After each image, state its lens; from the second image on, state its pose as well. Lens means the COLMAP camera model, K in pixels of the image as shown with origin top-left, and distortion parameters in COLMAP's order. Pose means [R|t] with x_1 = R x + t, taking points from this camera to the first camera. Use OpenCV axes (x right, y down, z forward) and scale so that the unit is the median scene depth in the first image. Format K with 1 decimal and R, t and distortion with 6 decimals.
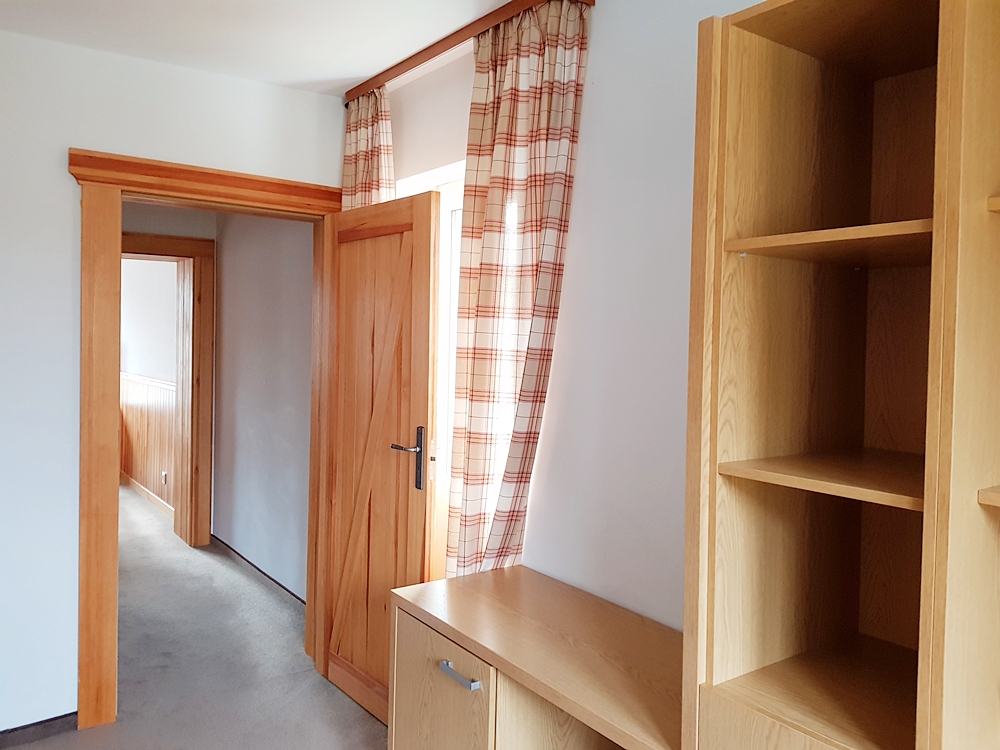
lens RADIAL K [[762.6, 0, 491.2], [0, 762.6, 372.9], [0, 0, 1]] dist [0.012588, -0.031765]
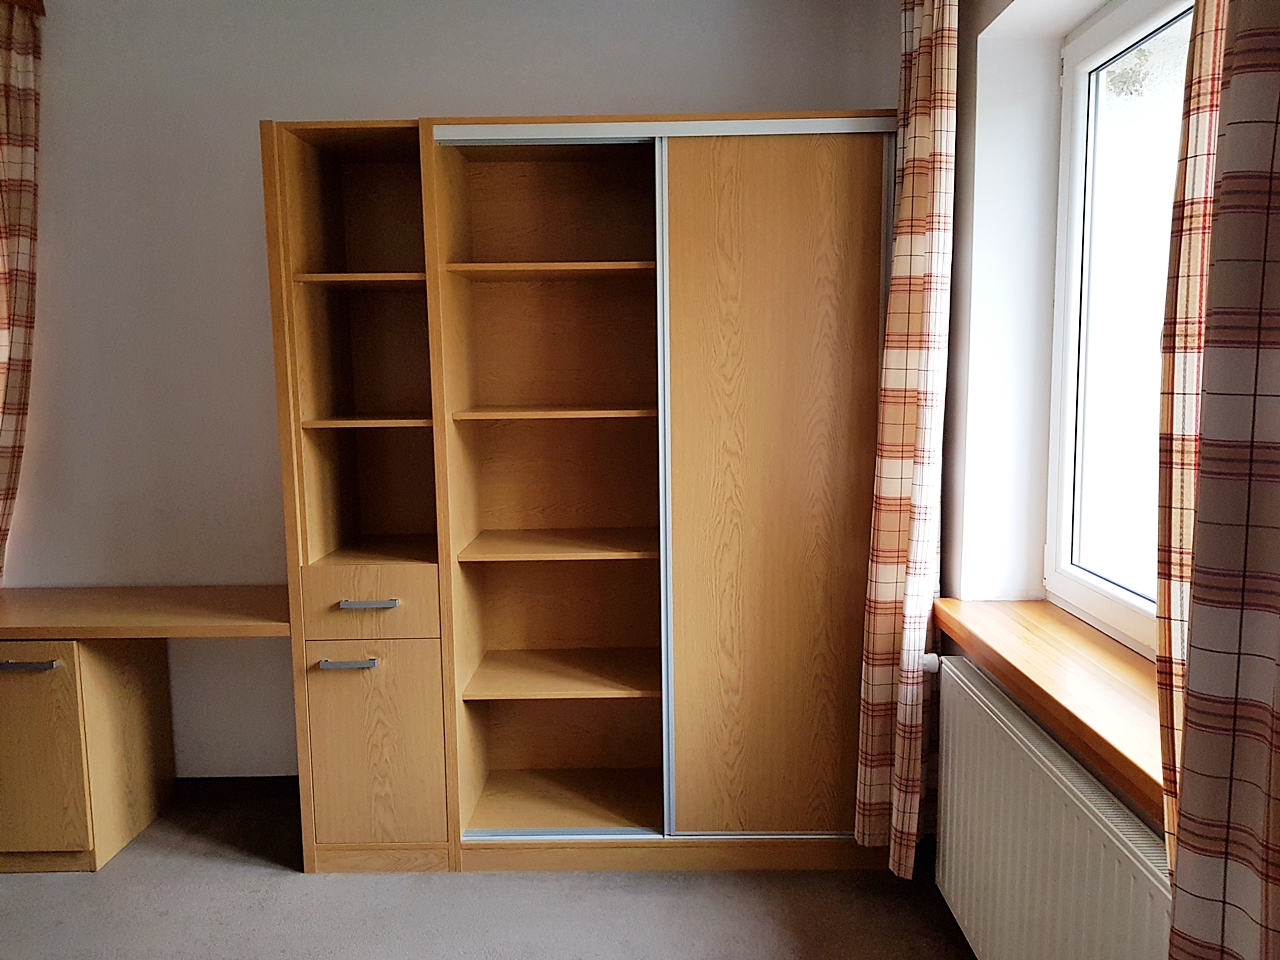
lens RADIAL K [[976.1, 0, 638.4], [0, 976.1, 482.2], [0, 0, 1]] dist [0.012588, -0.031765]
pose [[0.584133, -0.130798, 0.801050, -0.512720], [0.064830, 0.991296, 0.114587, 0.033710], [-0.809065, -0.015003, 0.587528, -0.397388]]
